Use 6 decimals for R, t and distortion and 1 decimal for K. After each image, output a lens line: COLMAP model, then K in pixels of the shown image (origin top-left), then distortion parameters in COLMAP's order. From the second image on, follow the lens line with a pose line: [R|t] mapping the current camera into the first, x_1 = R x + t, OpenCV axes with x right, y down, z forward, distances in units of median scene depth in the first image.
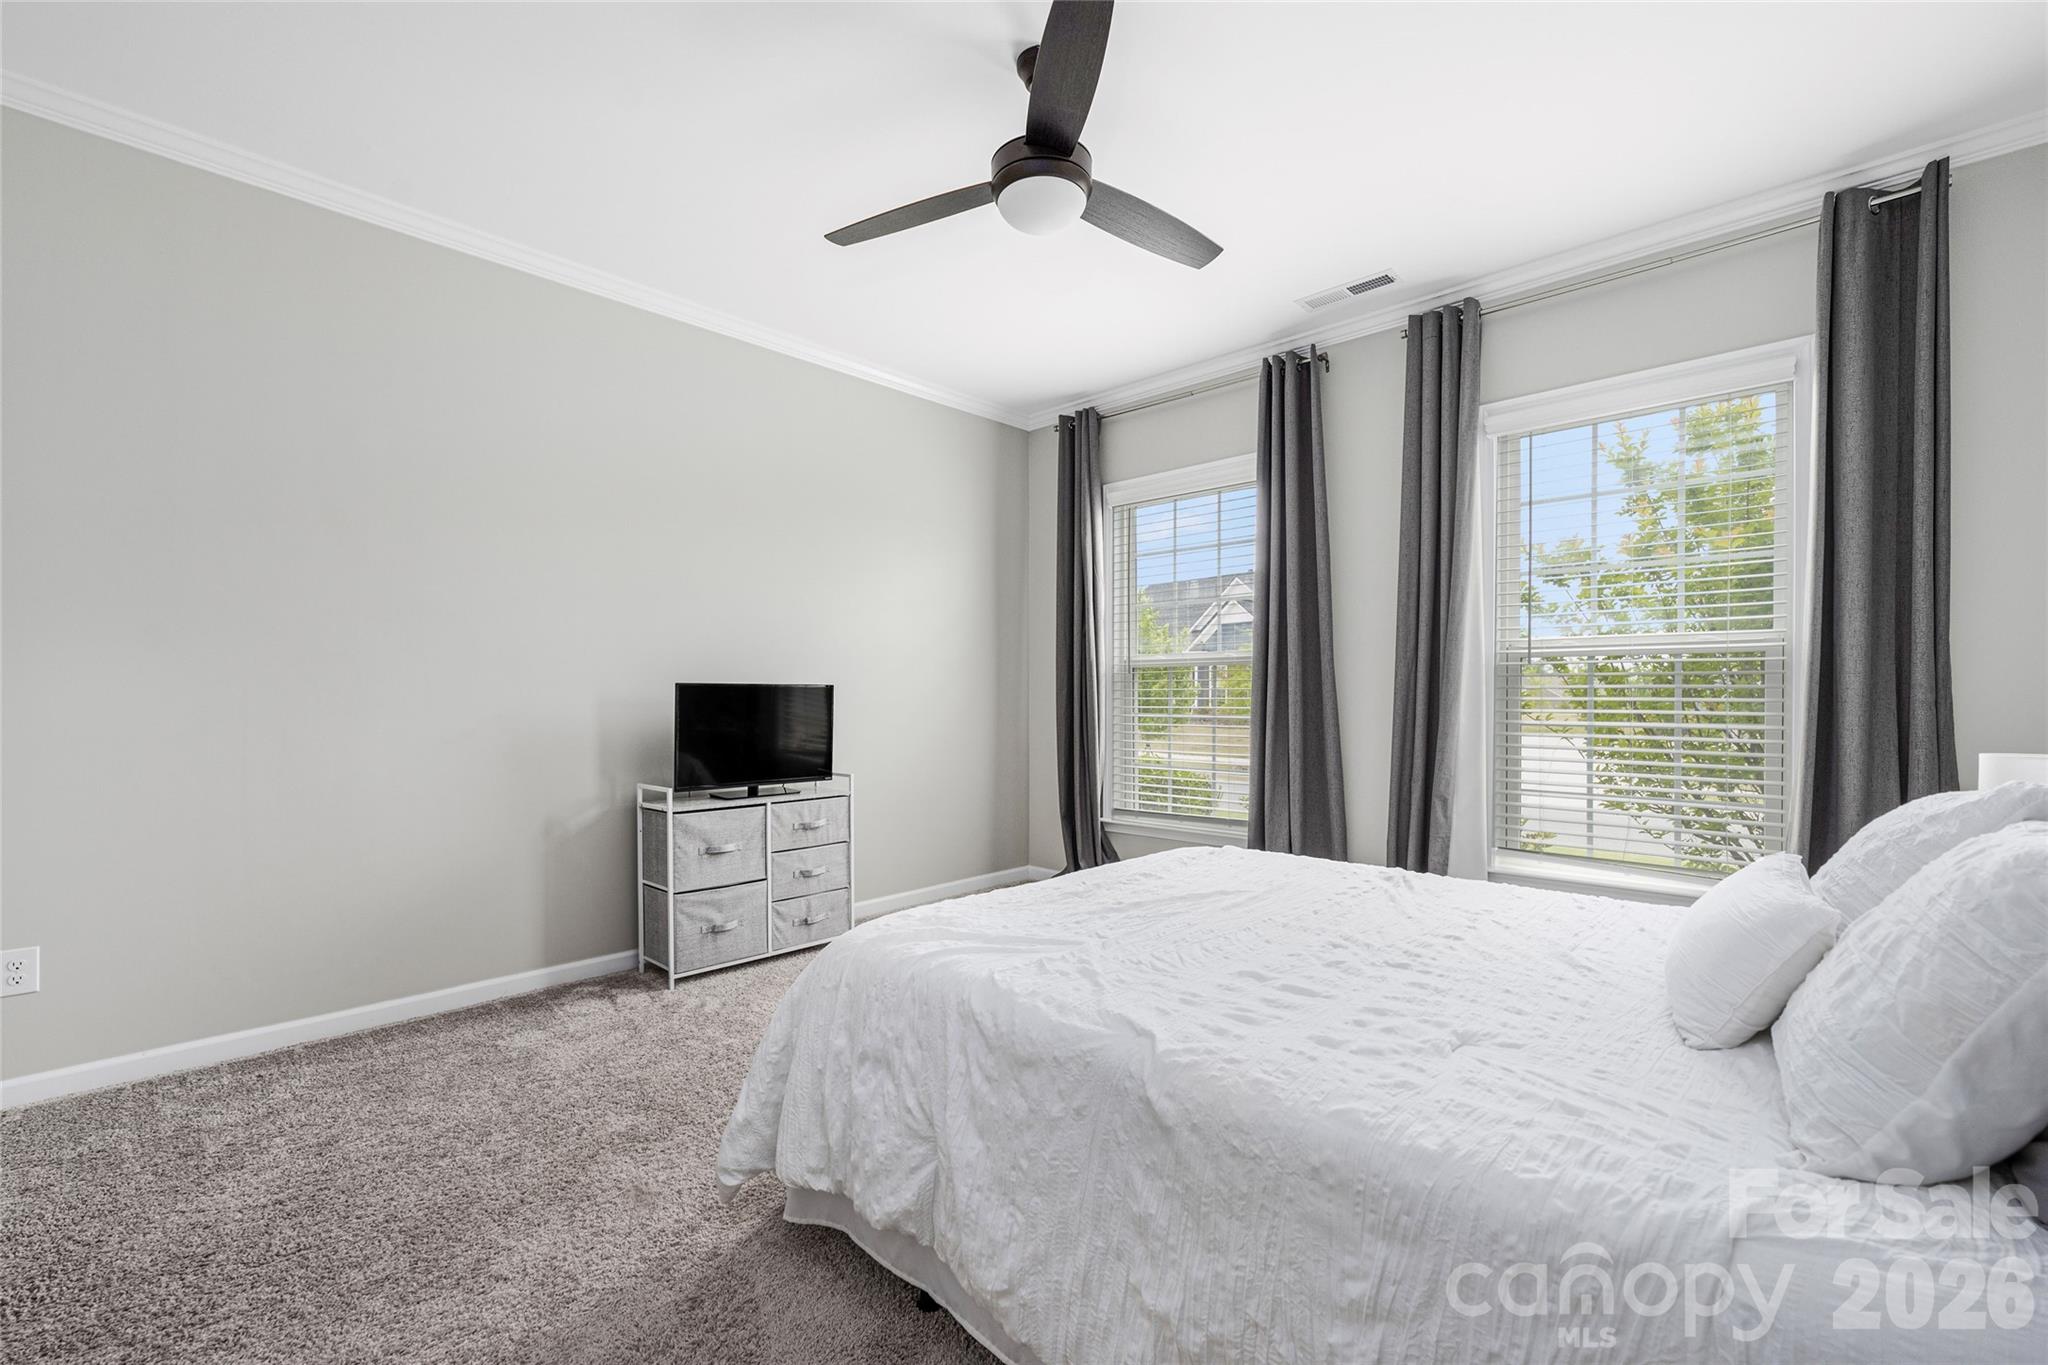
lens RADIAL K [[846.6, 0, 1020.9], [0, 846.6, 689.0], [0, 0, 1]] dist [0.001318, 0.000247]
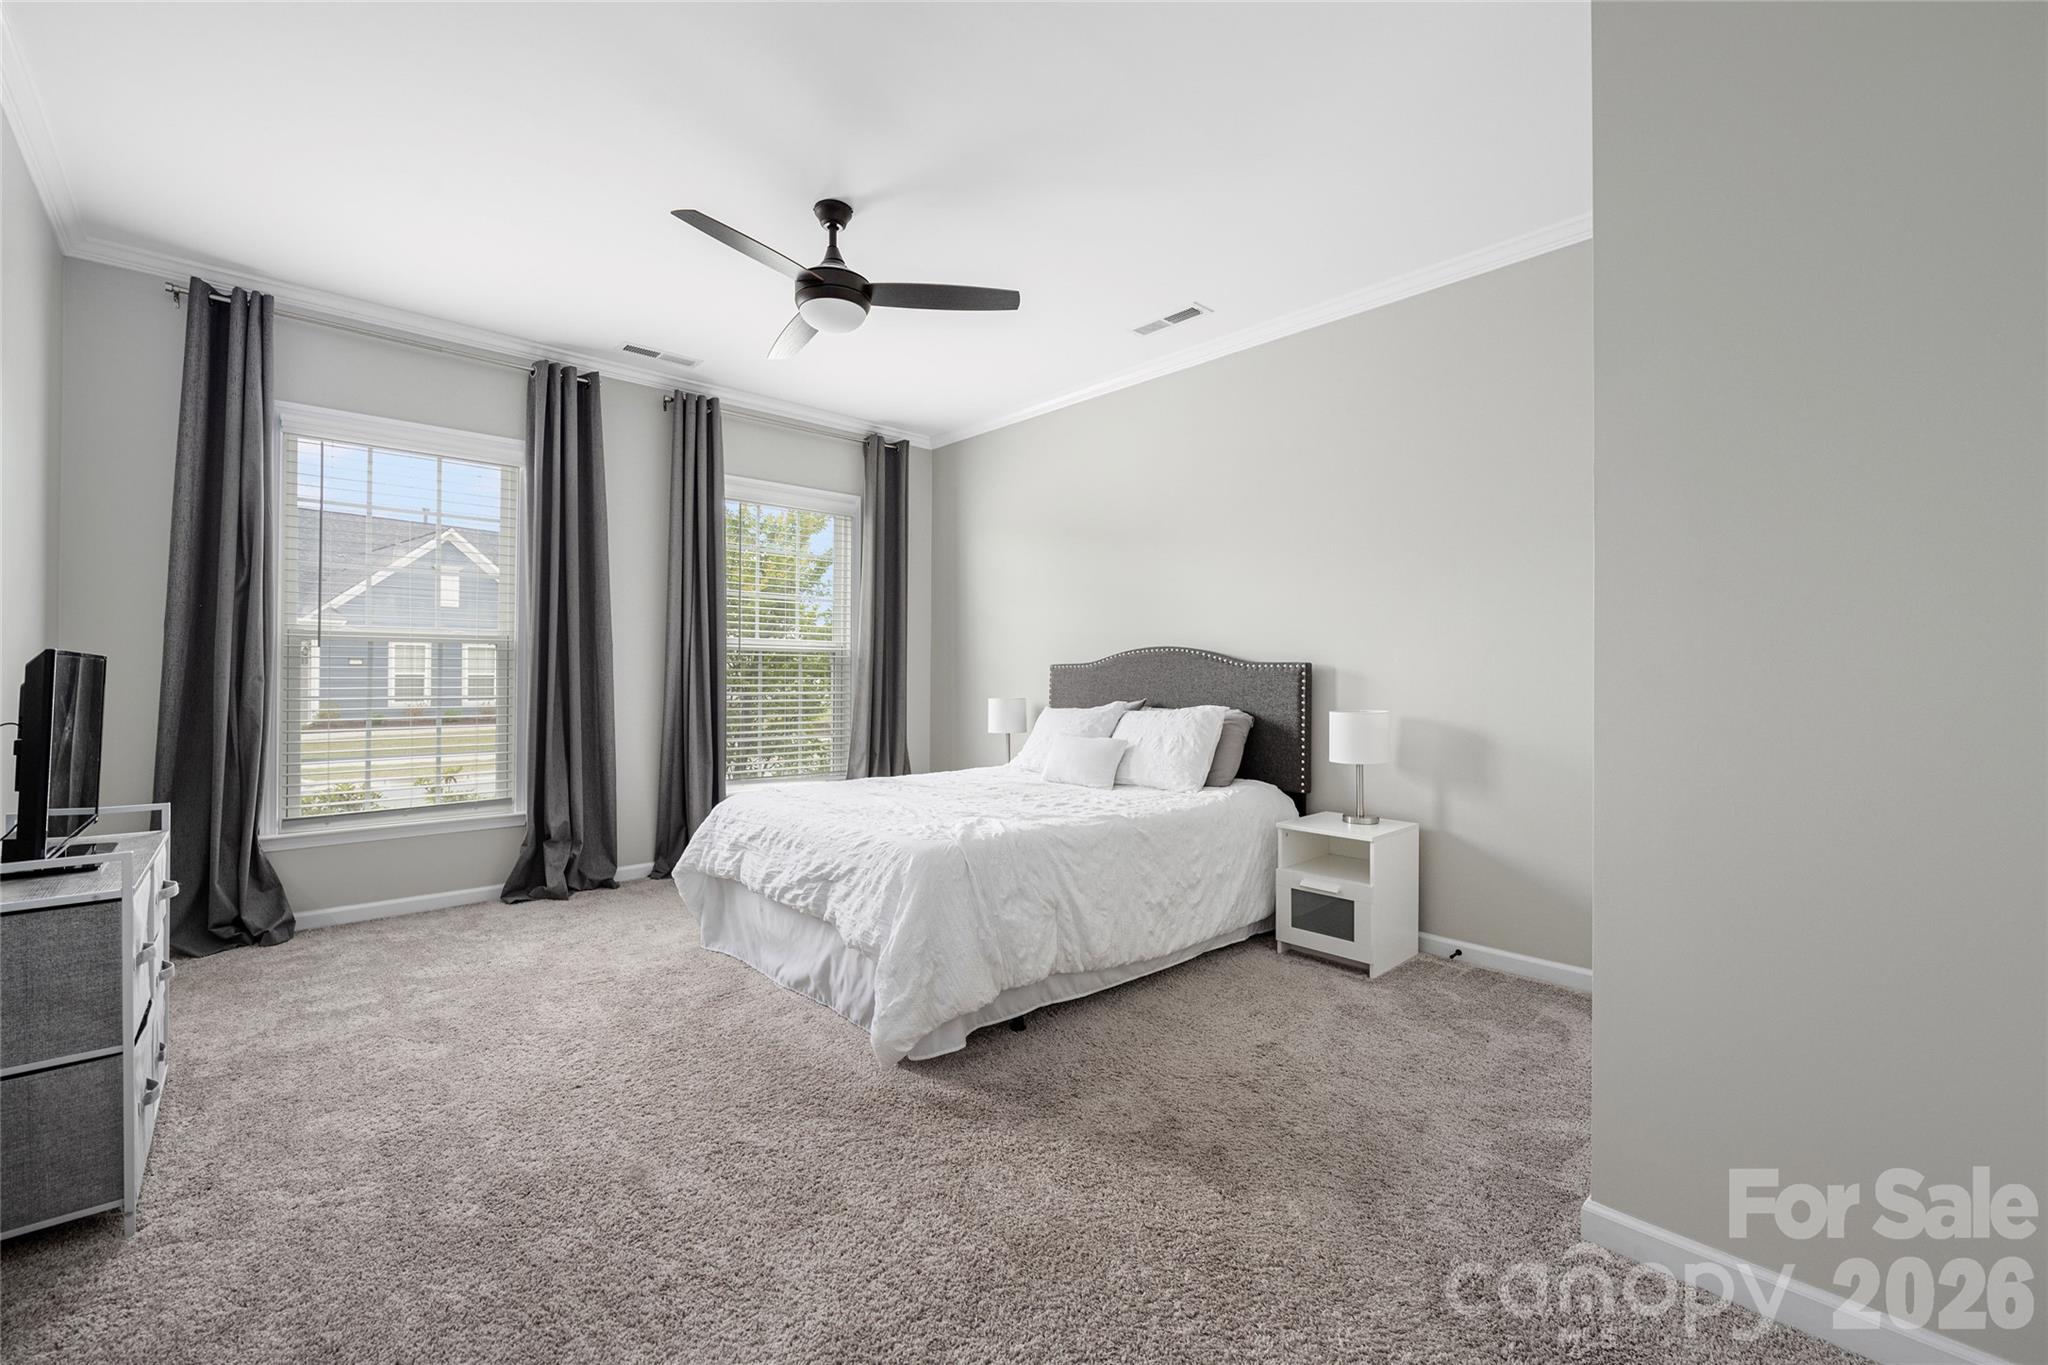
lens RADIAL K [[846.6, 0, 1021.0], [0, 846.6, 677.3], [0, 0, 1]] dist [0.001318, 0.000247]
pose [[0.082724, 0.009987, 0.996522, -0.788769], [0.003119, 0.999942, -0.010280, 0.014414], [-0.996568, 0.003959, 0.082689, 0.372238]]
